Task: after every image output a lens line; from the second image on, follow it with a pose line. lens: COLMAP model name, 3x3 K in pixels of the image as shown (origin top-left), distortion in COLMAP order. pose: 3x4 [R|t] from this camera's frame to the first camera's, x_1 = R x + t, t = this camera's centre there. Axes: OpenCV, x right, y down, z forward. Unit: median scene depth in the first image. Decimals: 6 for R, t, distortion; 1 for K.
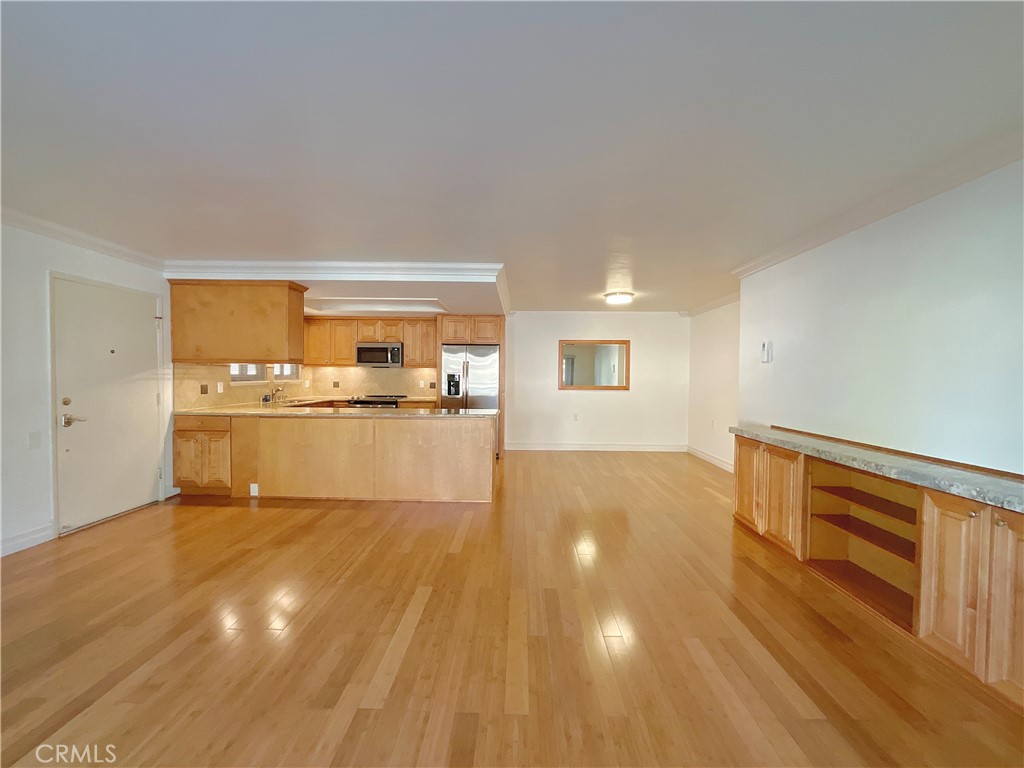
lens RADIAL K [[416.5, 0, 512.0], [0, 416.5, 384.0], [0, 0, 1]] dist [0.000310, -0.000253]
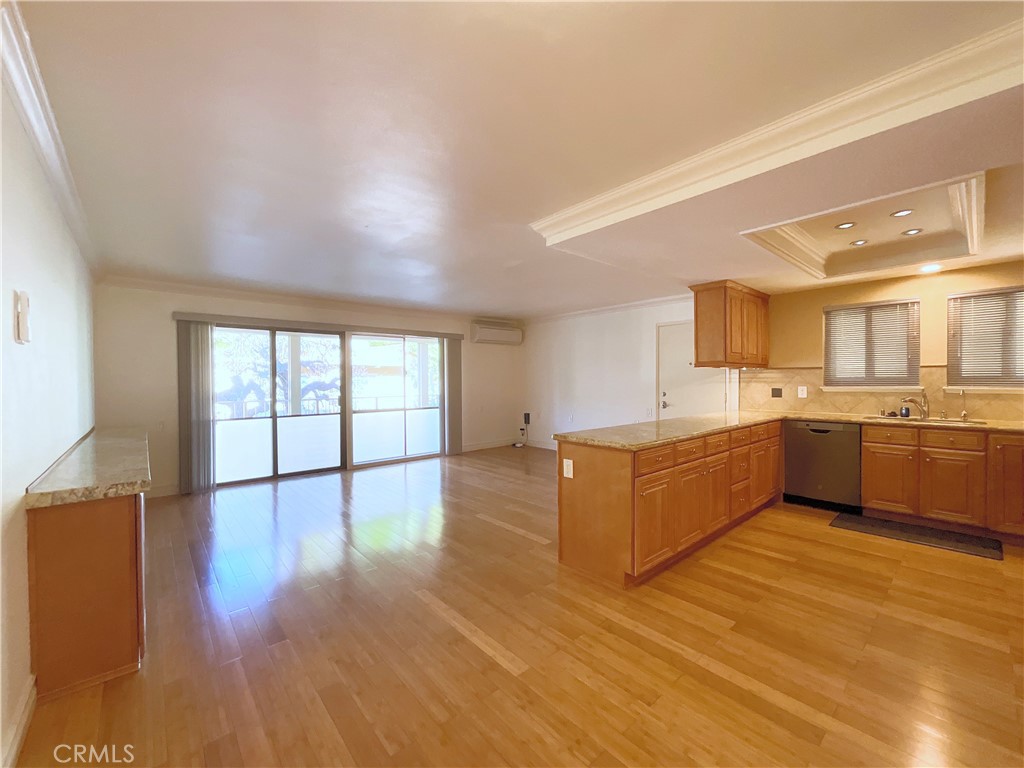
lens RADIAL K [[416.5, 0, 512.0], [0, 416.5, 384.0], [0, 0, 1]] dist [0.000310, -0.000253]
pose [[-0.736513, 0.003035, -0.676416, 0.312397], [-0.015942, 0.999634, 0.021844, -0.014836], [0.676235, 0.026872, -0.736195, 0.958512]]
